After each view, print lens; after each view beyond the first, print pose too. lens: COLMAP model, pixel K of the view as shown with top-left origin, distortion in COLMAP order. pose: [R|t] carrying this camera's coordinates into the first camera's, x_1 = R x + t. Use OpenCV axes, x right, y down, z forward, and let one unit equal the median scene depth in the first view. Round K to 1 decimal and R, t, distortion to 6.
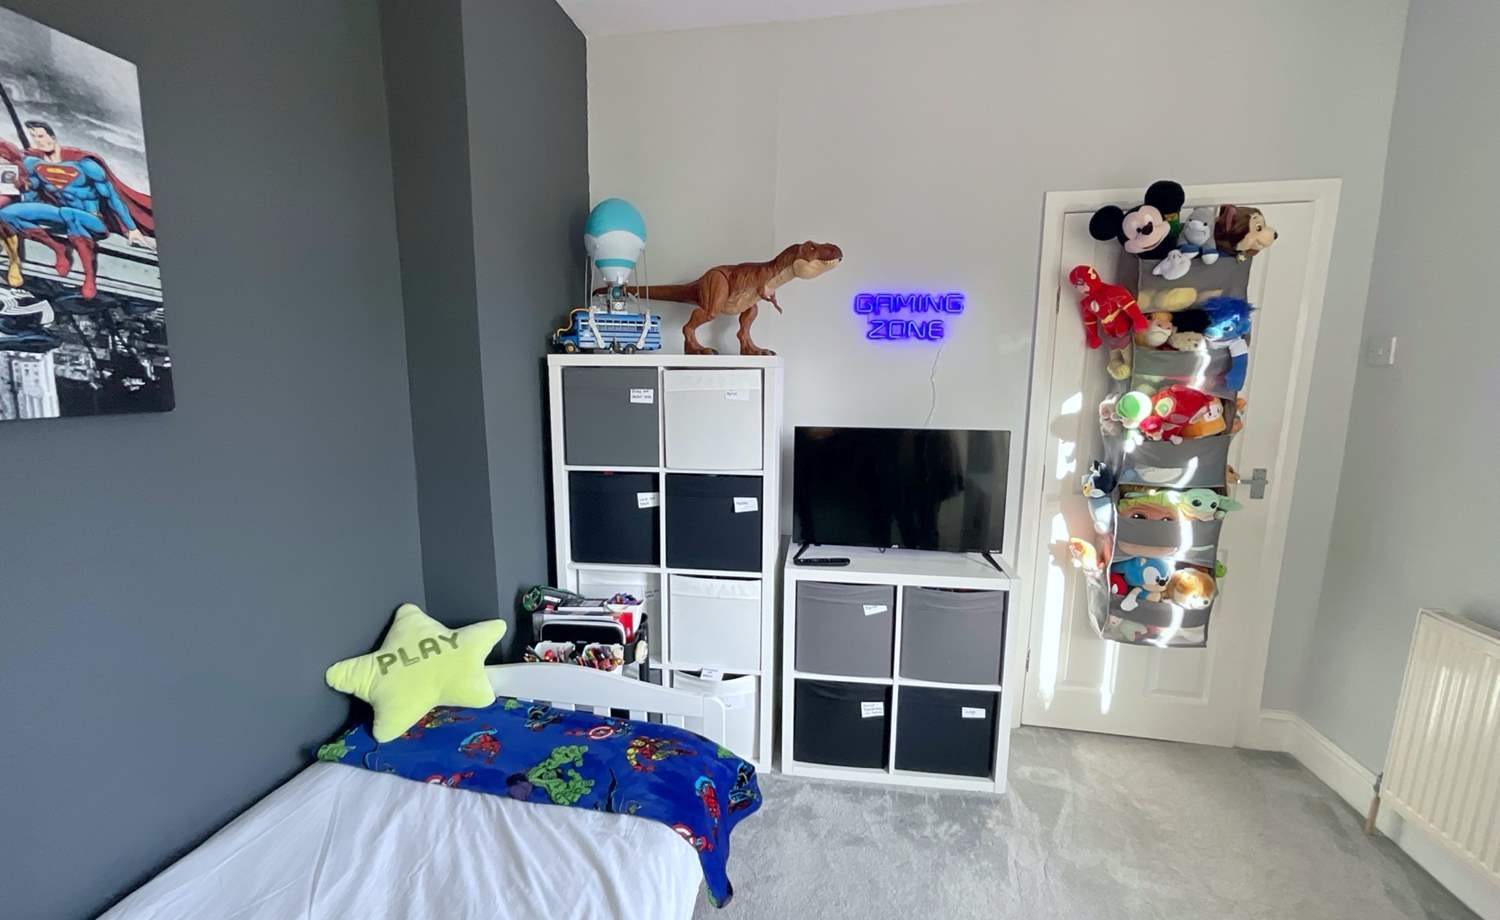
lens RADIAL K [[608.4, 0, 749.8], [0, 608.4, 463.0], [0, 0, 1]] dist [-0.001161, 0.001087]
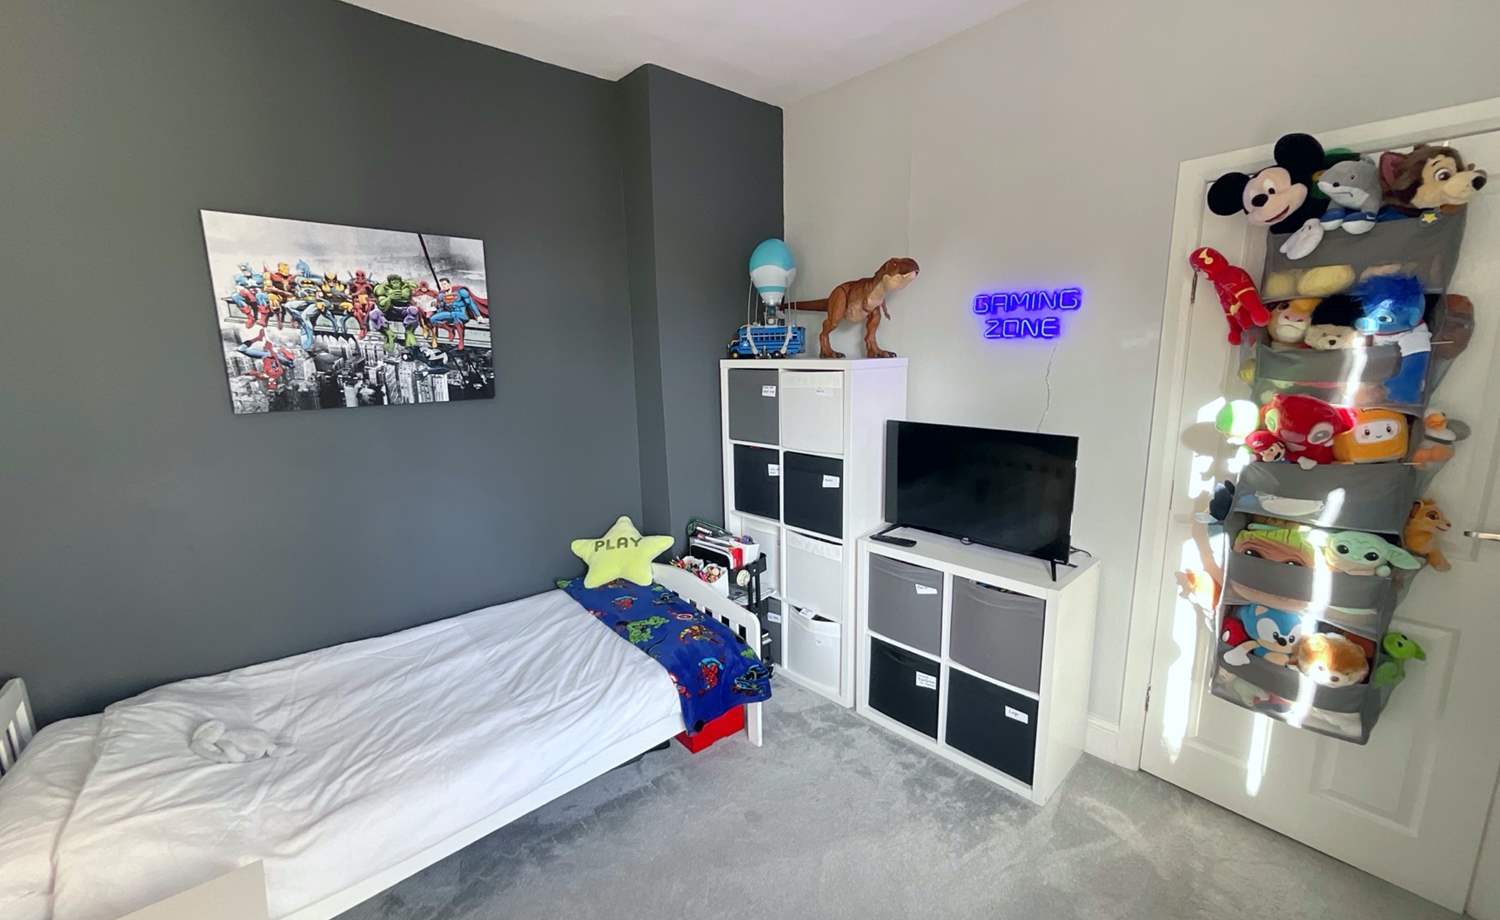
lens RADIAL K [[608.4, 0, 754.9], [0, 608.4, 464.6], [0, 0, 1]] dist [-0.001161, 0.001087]
pose [[0.775860, 0.098534, -0.623163, 0.626859], [-0.073400, 0.995119, 0.065963, -0.035309], [0.626621, -0.005438, 0.779305, -0.050054]]
